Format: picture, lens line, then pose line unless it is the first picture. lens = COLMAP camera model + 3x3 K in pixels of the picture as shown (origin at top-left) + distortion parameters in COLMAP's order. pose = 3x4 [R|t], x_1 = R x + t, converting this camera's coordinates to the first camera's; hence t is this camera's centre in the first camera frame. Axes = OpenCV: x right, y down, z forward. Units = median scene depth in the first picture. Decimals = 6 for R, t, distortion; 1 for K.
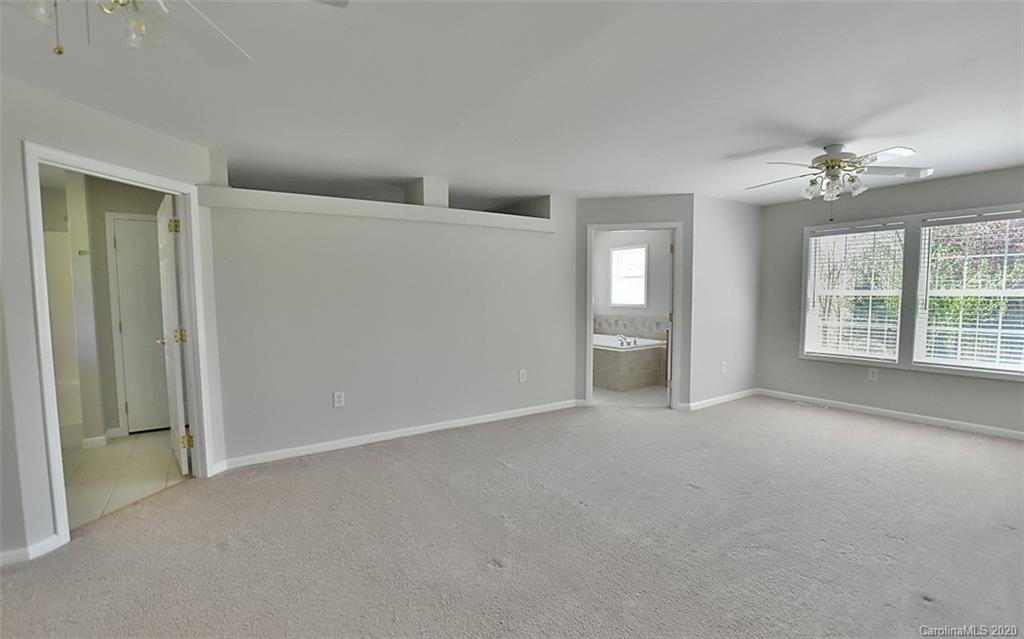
lens RADIAL K [[464.8, 0, 516.6], [0, 464.8, 326.3], [0, 0, 1]] dist [-0.033912, 0.007935]
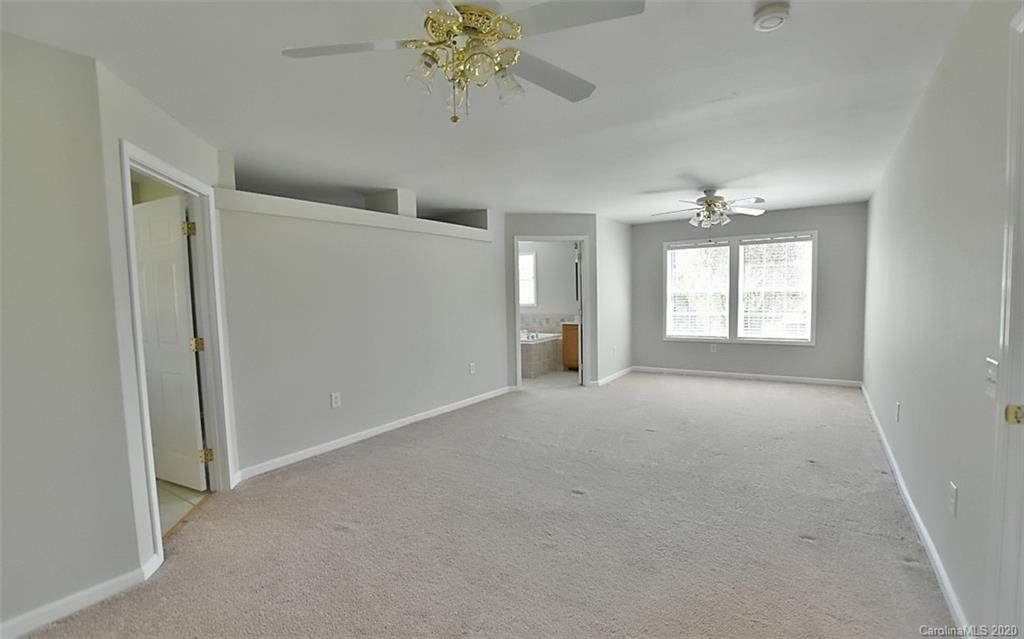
lens RADIAL K [[464.8, 0, 516.6], [0, 464.8, 326.3], [0, 0, 1]] dist [-0.033912, 0.007935]
pose [[0.922243, -0.041578, 0.384368, -0.327793], [0.044109, 0.999024, 0.002234, 0.007495], [-0.384086, 0.014894, 0.923177, -0.088528]]
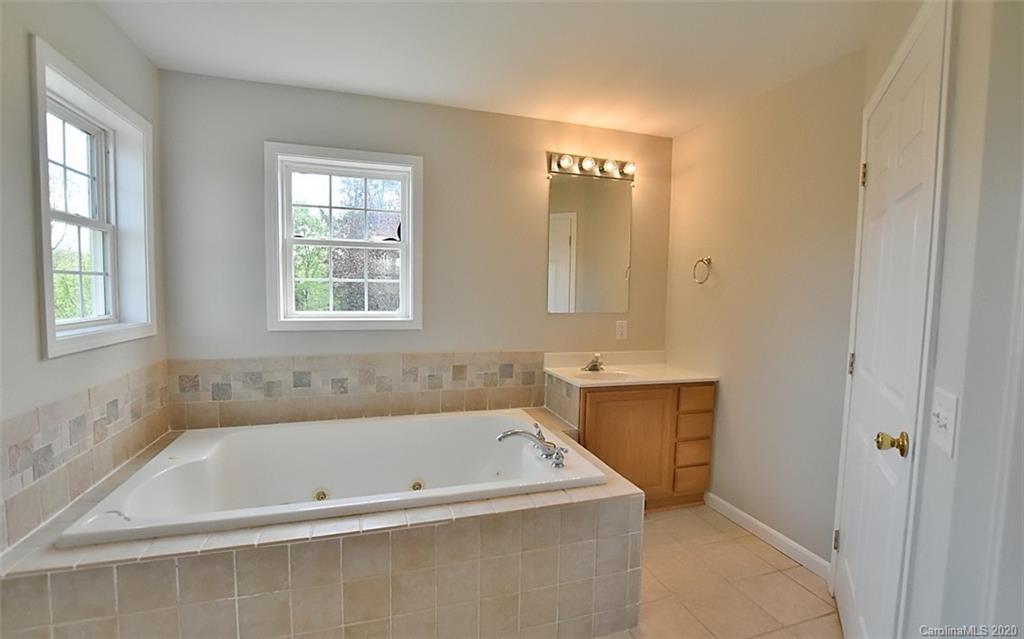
lens RADIAL K [[464.8, 0, 516.6], [0, 464.8, 326.3], [0, 0, 1]] dist [-0.033912, 0.007935]
pose [[0.265478, -0.057073, 0.962426, -0.089049], [0.051764, 0.997650, 0.044883, -0.084062], [-0.962726, 0.037903, 0.267809, 1.248038]]
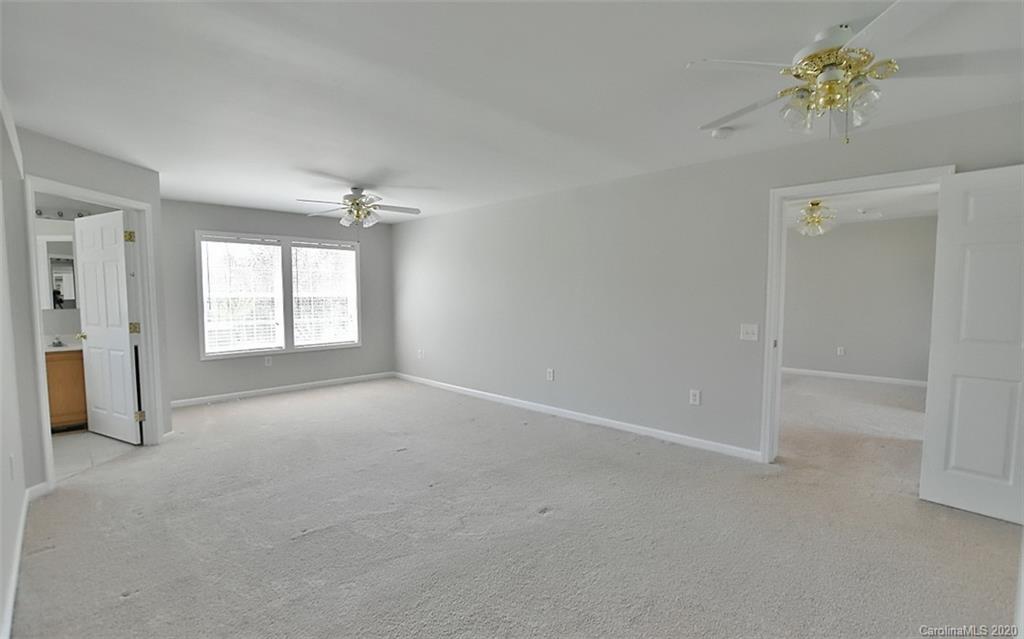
lens RADIAL K [[464.8, 0, 516.6], [0, 464.8, 326.3], [0, 0, 1]] dist [-0.033912, 0.007935]
pose [[-0.203552, -0.062718, 0.977053, -0.560218], [0.070860, 0.994385, 0.078593, -0.038531], [-0.976496, 0.085232, -0.197965, 0.581576]]
